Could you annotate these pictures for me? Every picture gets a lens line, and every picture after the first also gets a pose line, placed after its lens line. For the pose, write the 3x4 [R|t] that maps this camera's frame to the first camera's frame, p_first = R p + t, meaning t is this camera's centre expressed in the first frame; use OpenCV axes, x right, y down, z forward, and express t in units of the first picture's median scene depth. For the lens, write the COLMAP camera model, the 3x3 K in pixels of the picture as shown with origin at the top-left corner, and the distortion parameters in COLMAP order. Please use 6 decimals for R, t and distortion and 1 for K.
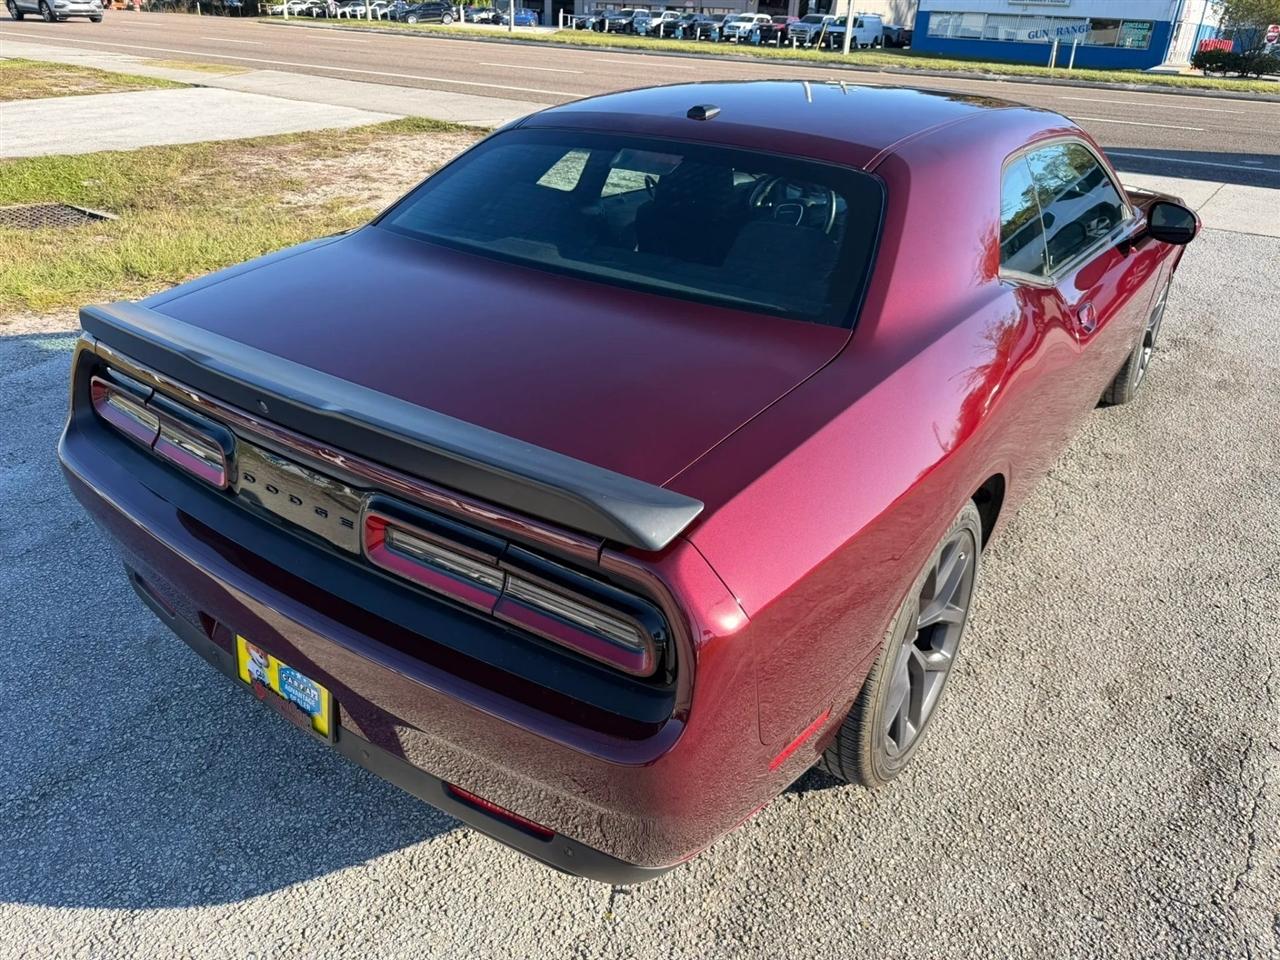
lens RADIAL K [[913.6, 0, 638.9], [0, 913.6, 493.2], [0, 0, 1]] dist [0.012377, -0.021091]
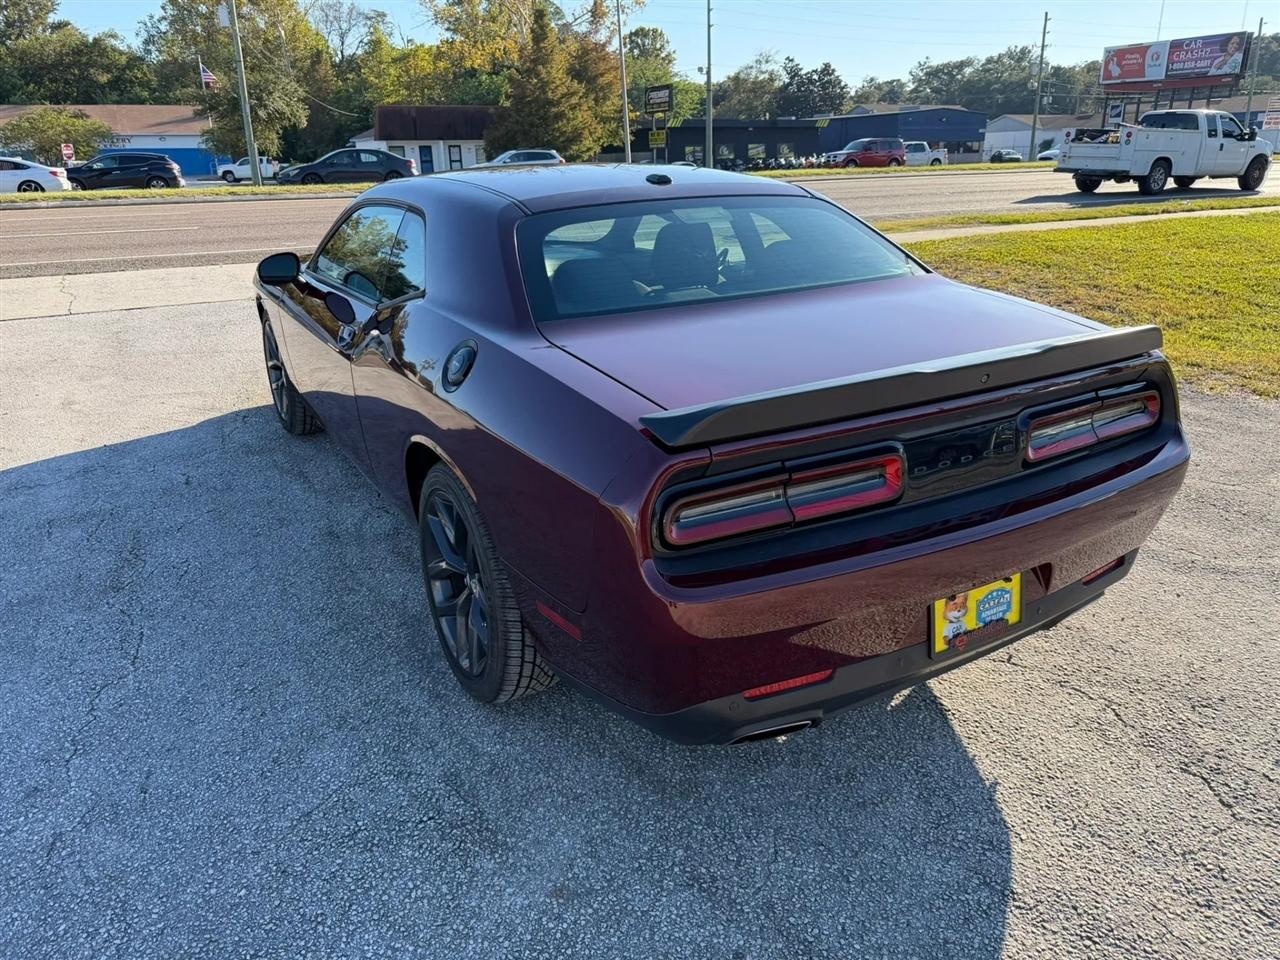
lens RADIAL K [[913.6, 0, 641.8], [0, 913.6, 479.3], [0, 0, 1]] dist [0.012377, -0.021091]
pose [[0.408880, -0.346531, 0.844235, -1.206754], [0.448995, 0.881776, 0.144483, -0.260278], [-0.794494, 0.319981, 0.516131, 0.521646]]
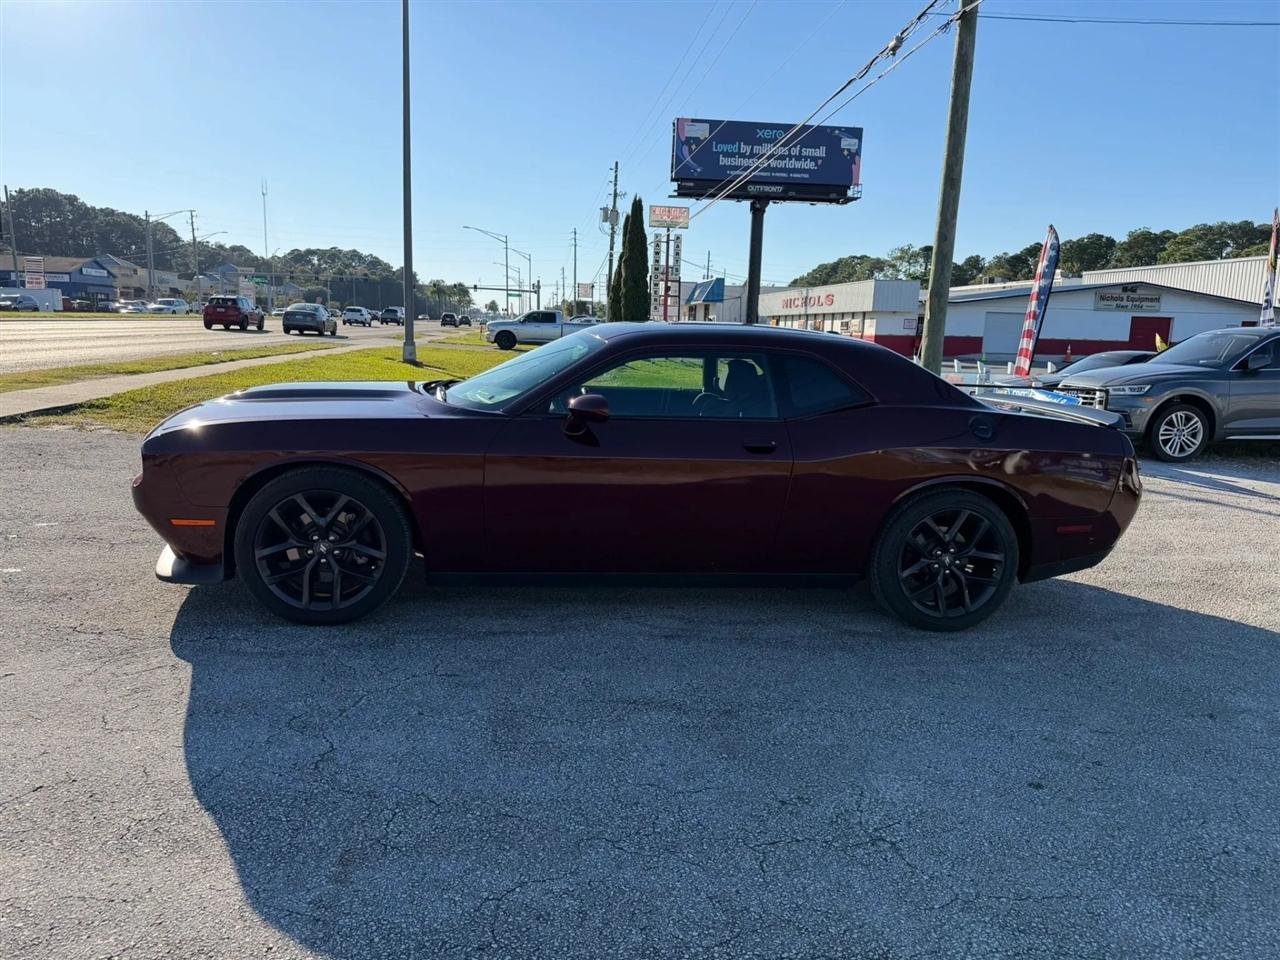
lens RADIAL K [[913.6, 0, 634.2], [0, 913.6, 483.0], [0, 0, 1]] dist [0.012377, -0.021091]
pose [[-0.689116, -0.183971, 0.700910, -1.232302], [0.283935, 0.821348, 0.494741, -1.362688], [-0.666708, 0.539947, -0.513768, 2.692365]]
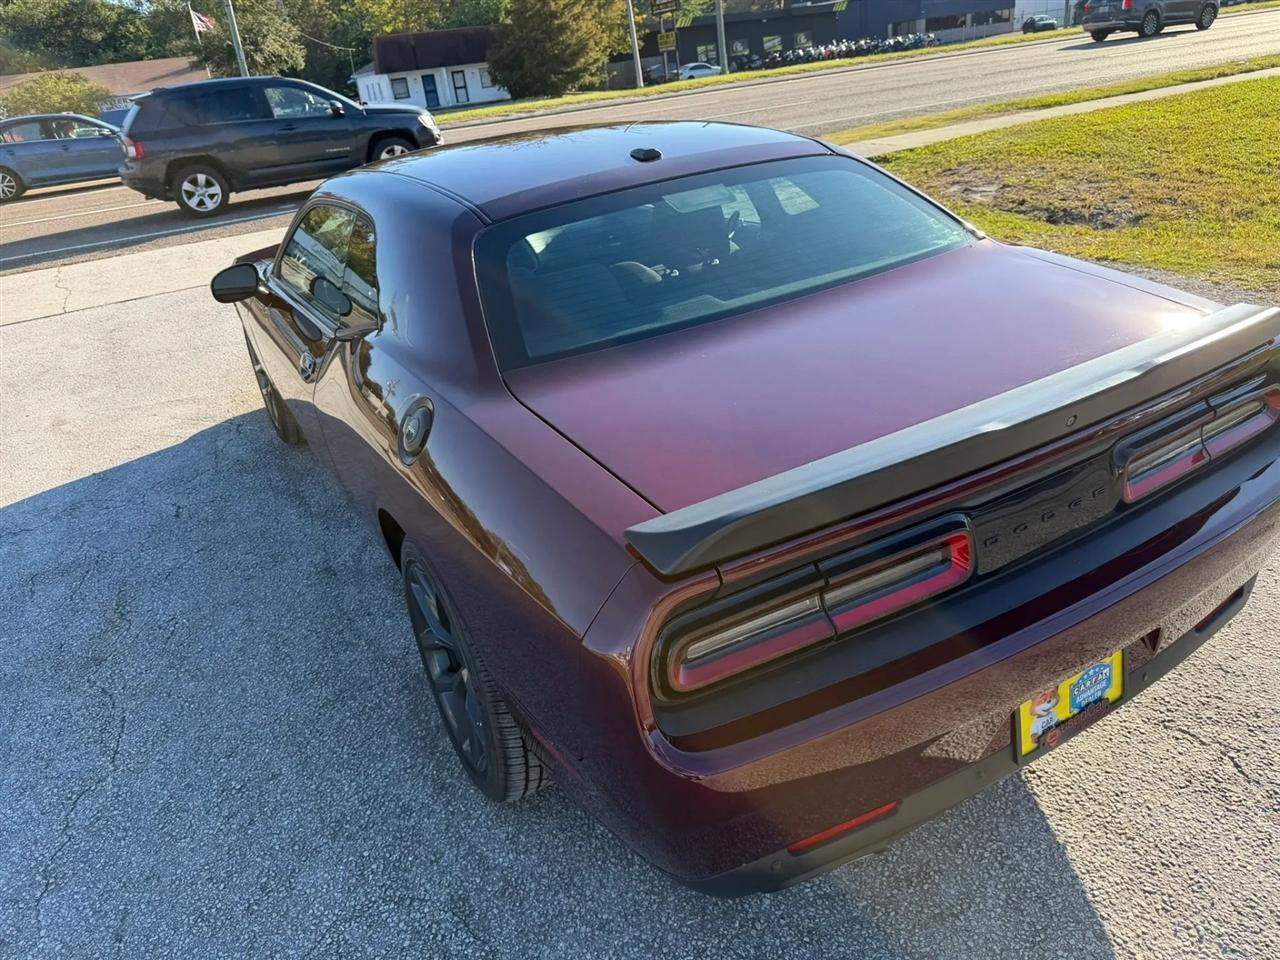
lens RADIAL K [[913.6, 0, 644.5], [0, 913.6, 477.9], [0, 0, 1]] dist [0.012377, -0.021091]
pose [[0.411375, -0.454065, 0.790314, -0.979636], [0.527864, 0.825554, 0.199548, -0.339978], [-0.743055, 0.335089, 0.579297, 0.538554]]
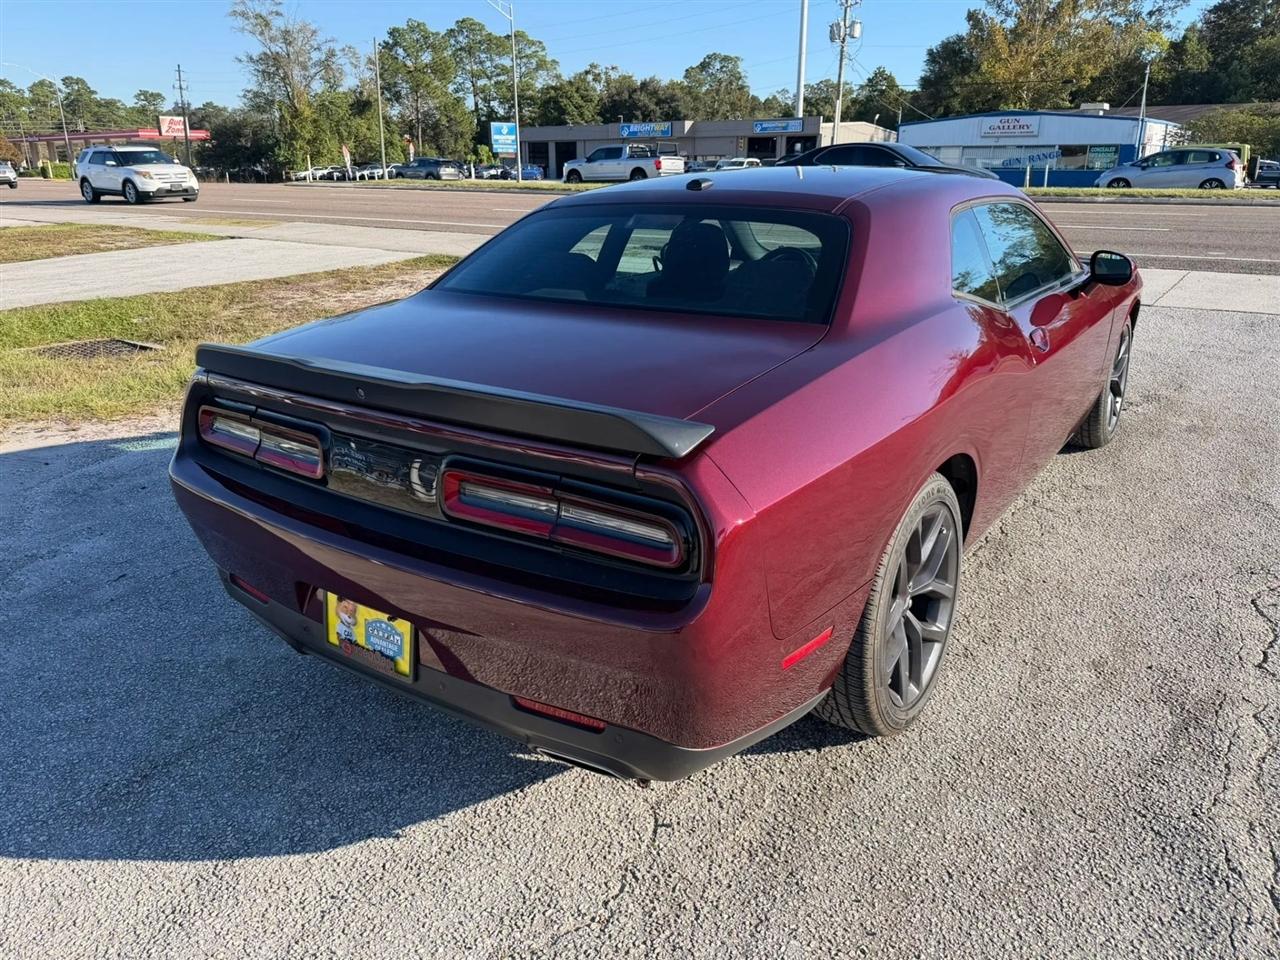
lens RADIAL K [[913.6, 0, 645.8], [0, 913.6, 484.1], [0, 0, 1]] dist [0.012377, -0.021091]
pose [[0.998948, -0.045431, -0.006173, -0.012273], [0.044035, 0.988194, -0.146746, 0.157665], [0.012767, 0.146320, 0.989155, -0.148170]]
